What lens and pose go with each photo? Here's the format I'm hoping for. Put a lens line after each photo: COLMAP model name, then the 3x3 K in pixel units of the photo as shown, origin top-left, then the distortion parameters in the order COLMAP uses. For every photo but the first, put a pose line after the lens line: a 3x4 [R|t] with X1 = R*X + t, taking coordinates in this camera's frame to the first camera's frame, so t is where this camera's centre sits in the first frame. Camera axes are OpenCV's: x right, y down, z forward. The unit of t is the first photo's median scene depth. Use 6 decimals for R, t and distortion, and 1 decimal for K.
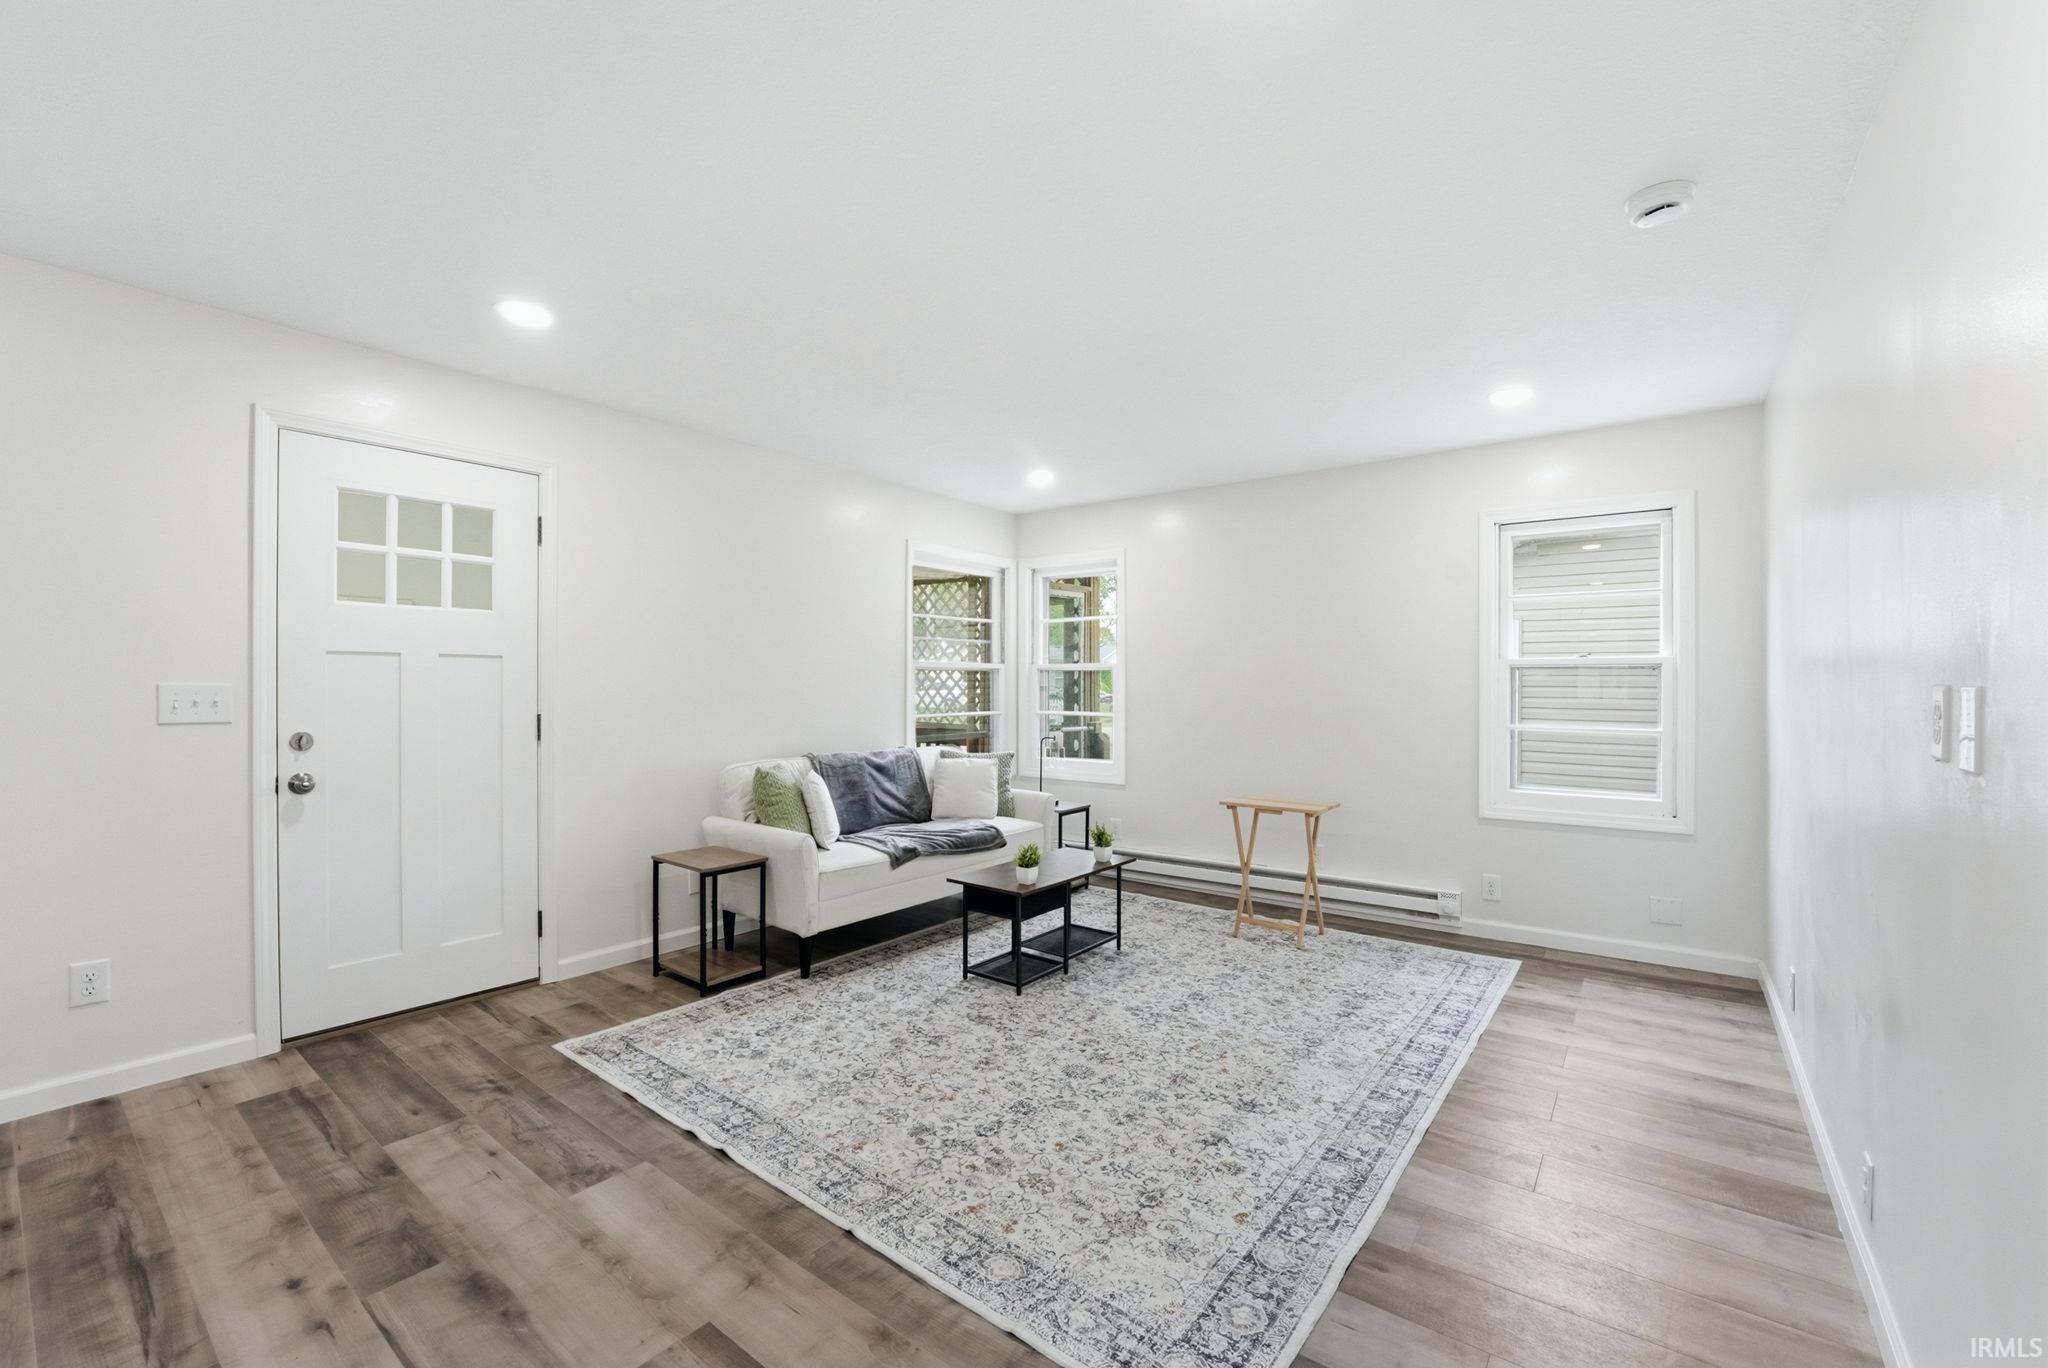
lens RADIAL K [[841.3, 0, 1035.4], [0, 841.3, 685.5], [0, 0, 1]] dist [-0.029300, 0.003403]
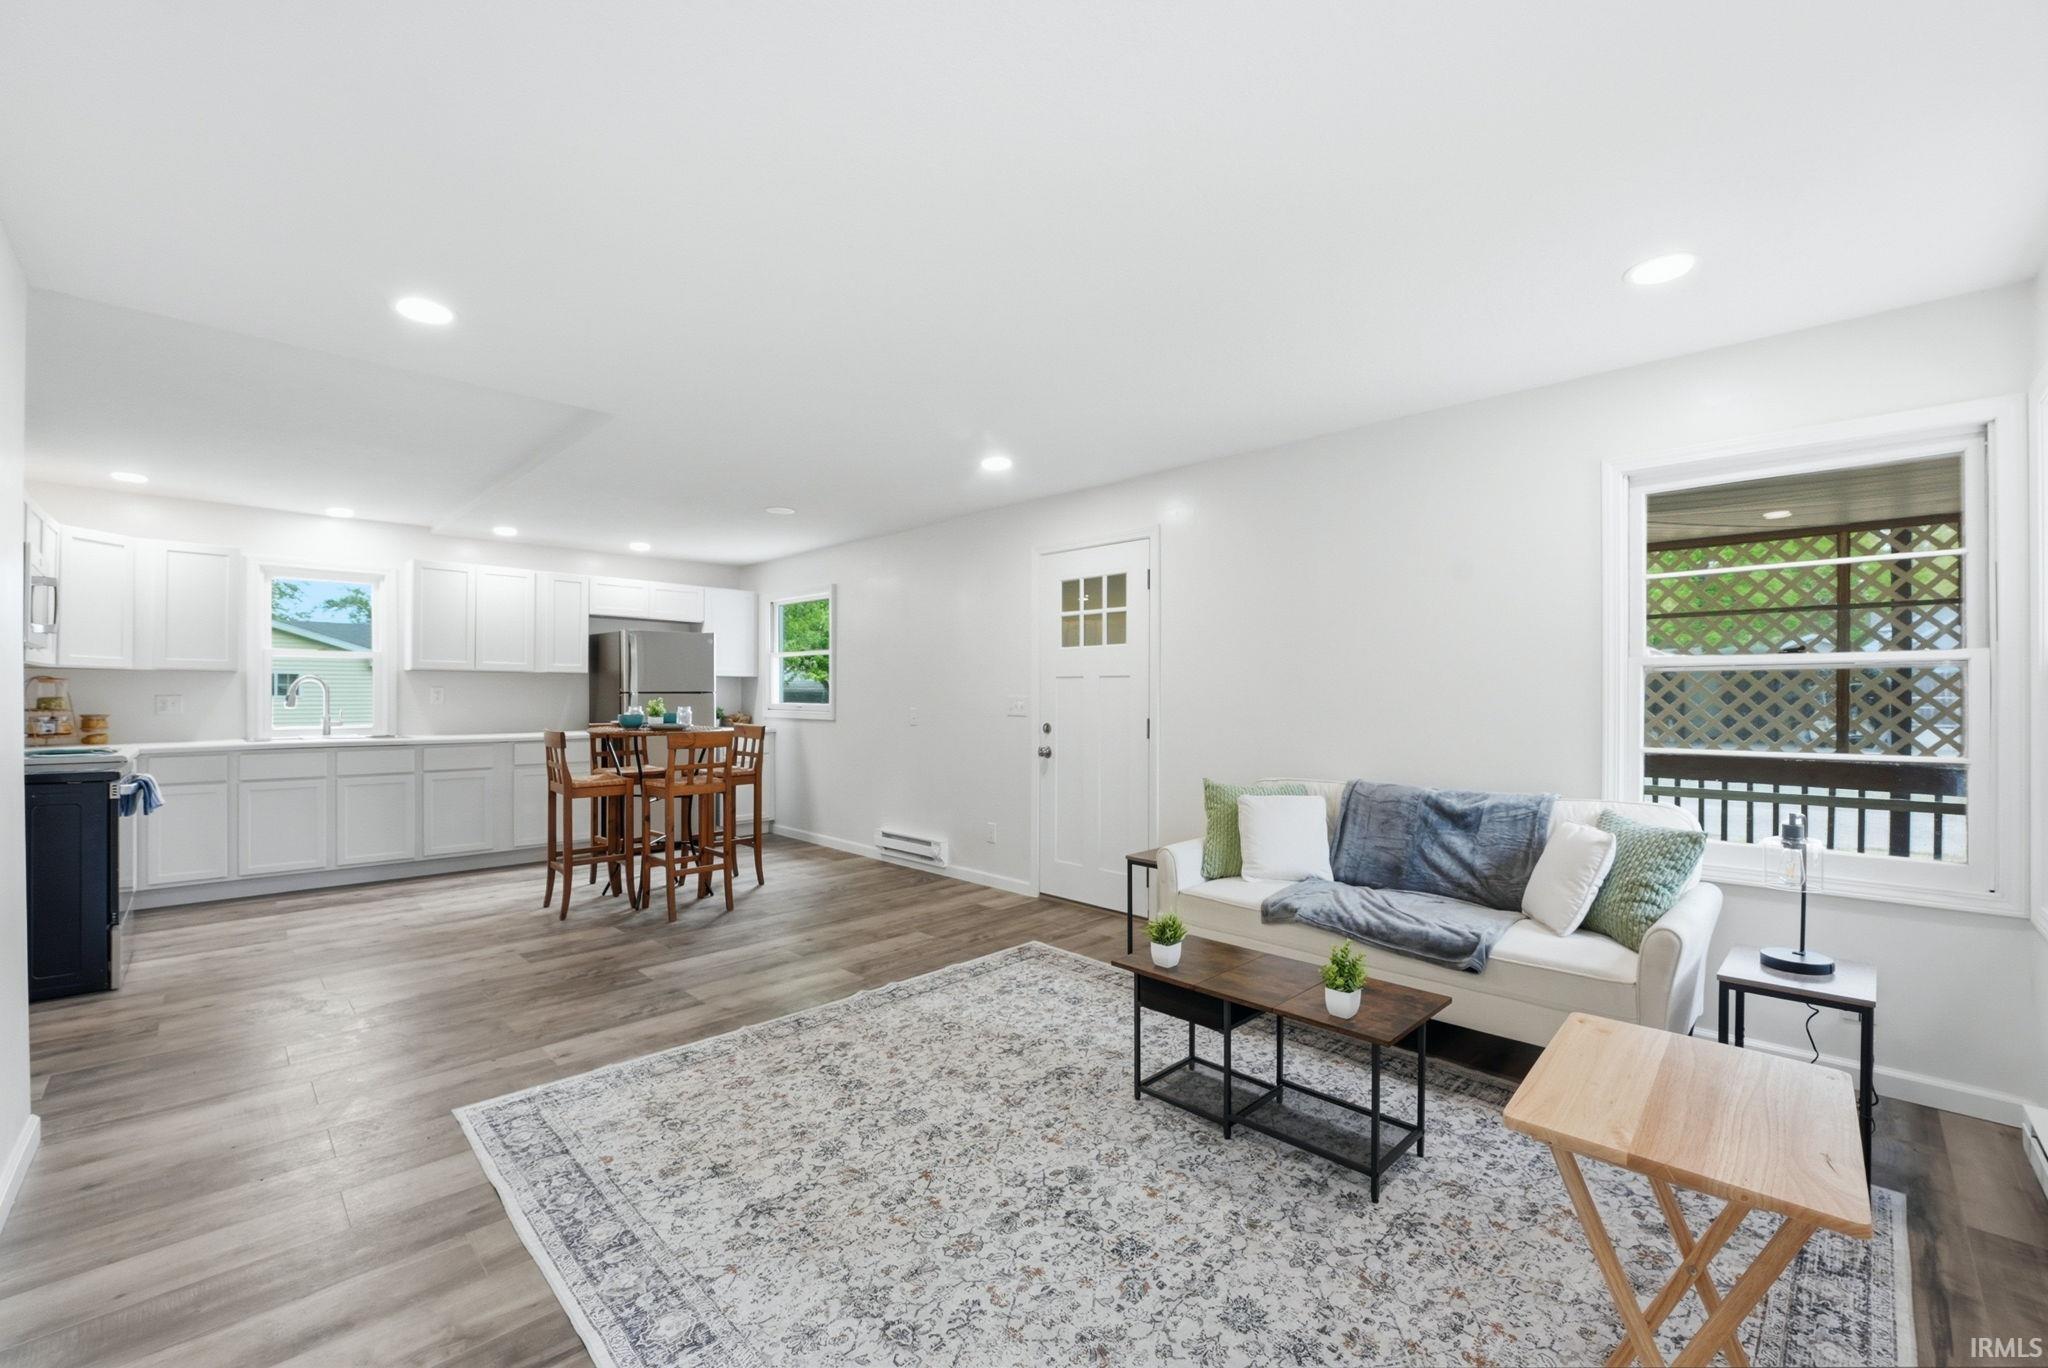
lens RADIAL K [[841.3, 0, 1026.2], [0, 841.3, 679.2], [0, 0, 1]] dist [-0.029300, 0.003403]
pose [[-0.139378, -0.020700, -0.990023, 0.872765], [-0.003367, 0.999786, -0.020430, 0.000020], [0.990234, 0.000486, -0.139418, 1.152490]]
